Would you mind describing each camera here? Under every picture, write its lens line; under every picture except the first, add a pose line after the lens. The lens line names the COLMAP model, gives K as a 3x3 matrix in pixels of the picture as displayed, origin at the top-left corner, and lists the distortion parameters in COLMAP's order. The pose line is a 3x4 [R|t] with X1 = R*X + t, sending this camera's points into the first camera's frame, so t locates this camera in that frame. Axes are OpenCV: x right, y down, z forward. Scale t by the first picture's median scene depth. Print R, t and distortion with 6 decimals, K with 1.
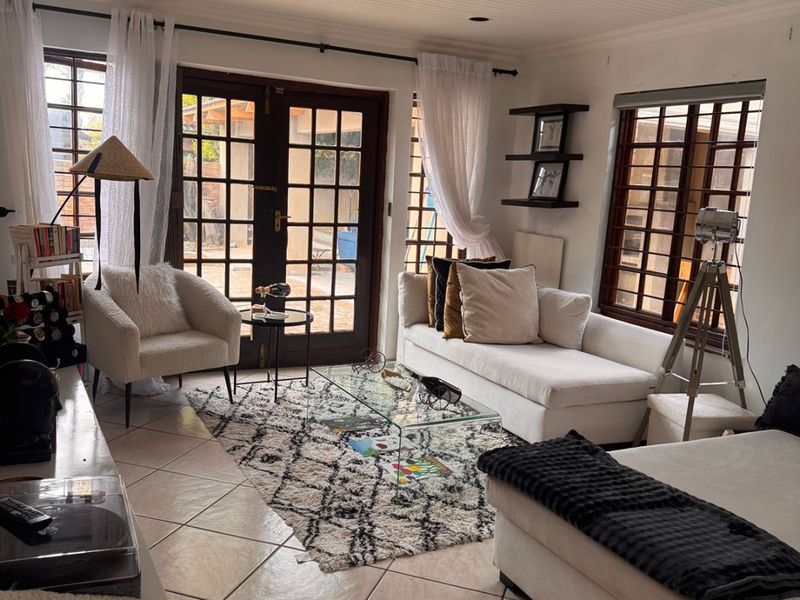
lens RADIAL K [[746.2, 0, 401.4], [0, 746.2, 313.7], [0, 0, 1]] dist [0.135878, -0.213904]
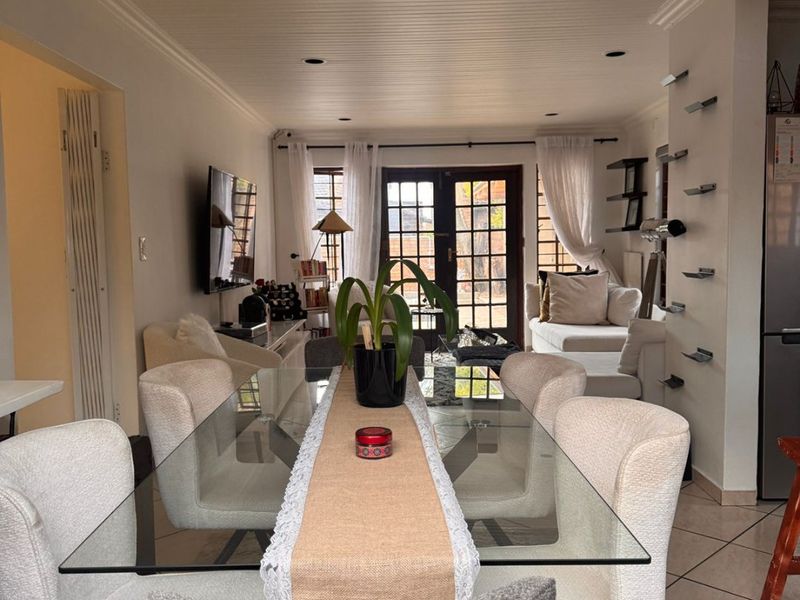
lens RADIAL K [[746.2, 0, 401.4], [0, 746.2, 313.7], [0, 0, 1]] dist [0.135878, -0.213904]
pose [[0.885069, -0.029014, -0.464554, 0.484814], [-0.016698, 0.995434, -0.093983, 0.153149], [0.465160, 0.090938, 0.880543, -0.423894]]
